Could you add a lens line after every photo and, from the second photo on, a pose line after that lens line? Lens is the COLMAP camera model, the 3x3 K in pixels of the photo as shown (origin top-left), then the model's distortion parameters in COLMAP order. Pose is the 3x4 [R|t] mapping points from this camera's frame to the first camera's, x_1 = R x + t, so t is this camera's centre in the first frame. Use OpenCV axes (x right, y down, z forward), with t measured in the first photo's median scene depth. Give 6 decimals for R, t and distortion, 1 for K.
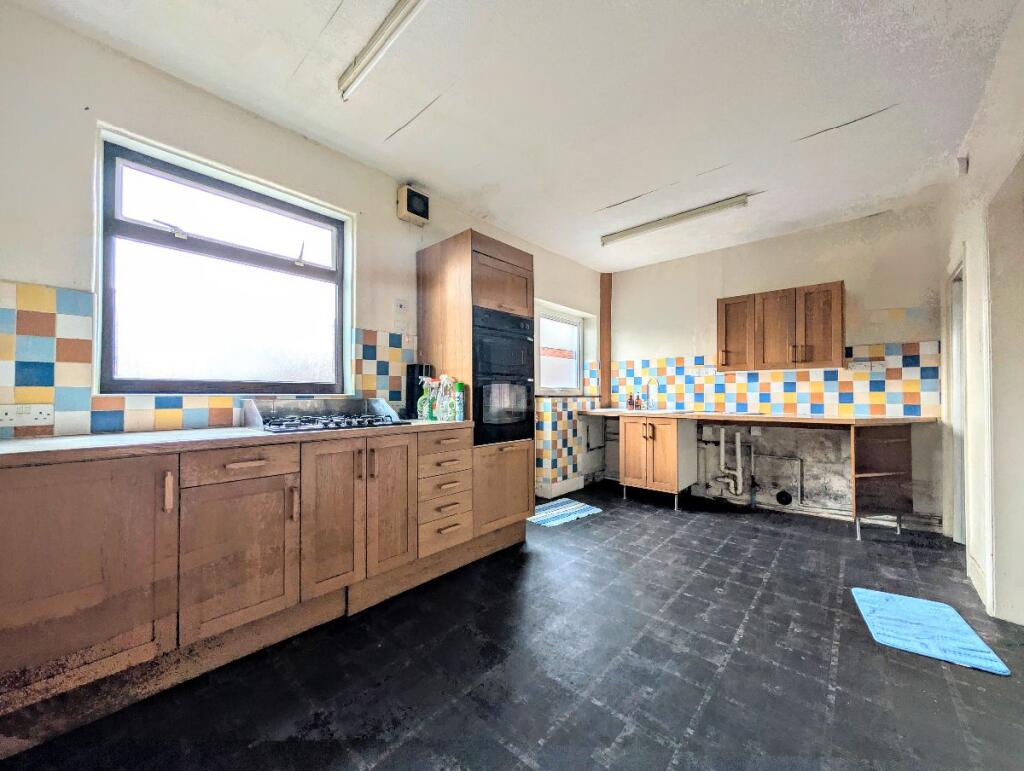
lens RADIAL K [[383.1, 0, 514.7], [0, 383.1, 390.4], [0, 0, 1]] dist [-0.005785, 0.000136]
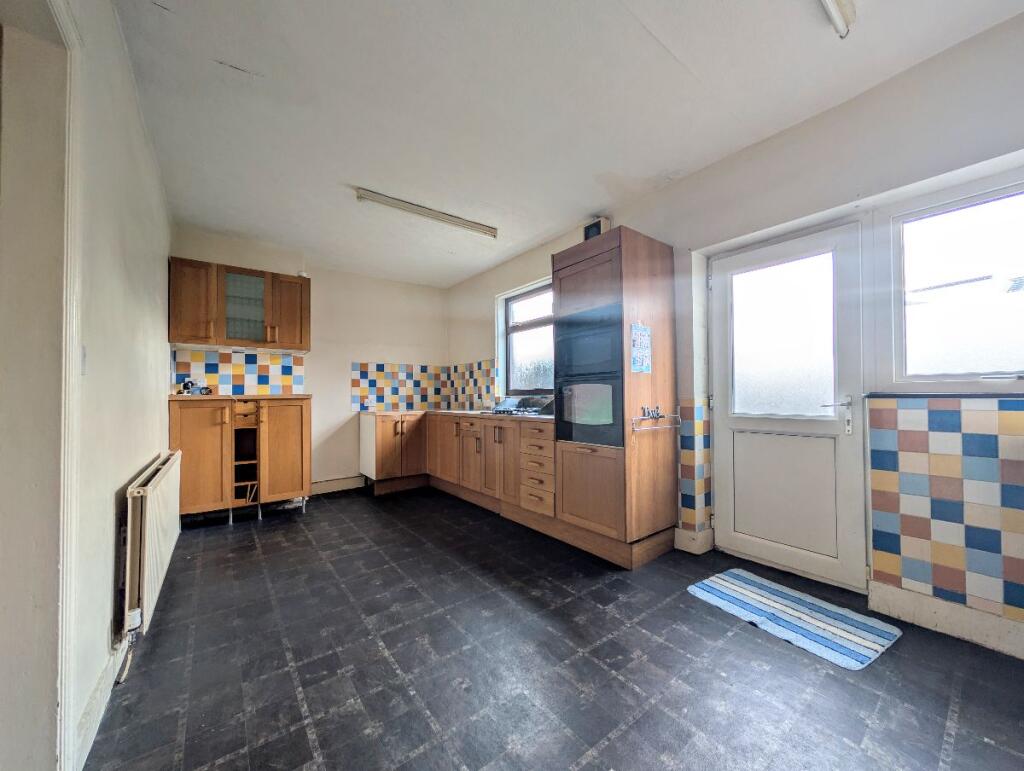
lens RADIAL K [[383.1, 0, 514.7], [0, 383.1, 390.4], [0, 0, 1]] dist [-0.005785, 0.000136]
pose [[-0.180421, -0.013566, -0.983496, 0.923068], [0.022426, 0.999588, -0.017902, 0.011254], [0.983334, -0.025286, -0.180042, 0.943407]]
